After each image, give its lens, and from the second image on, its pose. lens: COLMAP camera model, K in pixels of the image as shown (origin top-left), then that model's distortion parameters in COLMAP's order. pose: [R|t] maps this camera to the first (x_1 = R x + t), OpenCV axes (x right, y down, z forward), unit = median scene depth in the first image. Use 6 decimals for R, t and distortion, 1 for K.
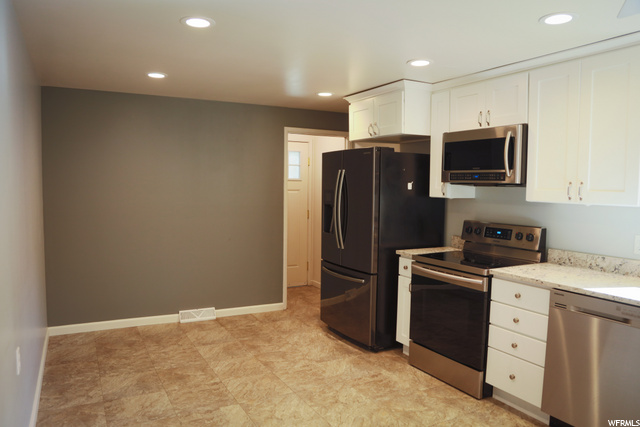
lens RADIAL K [[460.3, 0, 320.0], [0, 460.3, 213.5], [0, 0, 1]] dist [-0.106659, 0.000301]
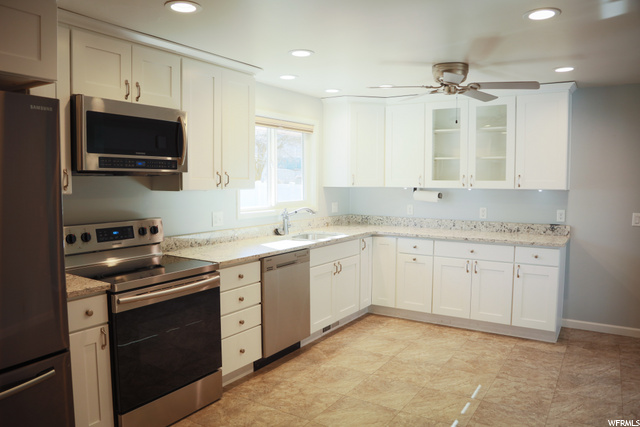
lens RADIAL K [[460.3, 0, 320.0], [0, 460.3, 213.5], [0, 0, 1]] dist [-0.106659, 0.000301]
pose [[-0.489189, -0.075343, 0.868918, -0.569466], [0.041535, 0.993119, 0.109496, -0.076793], [-0.871188, 0.089655, -0.482693, 1.263378]]
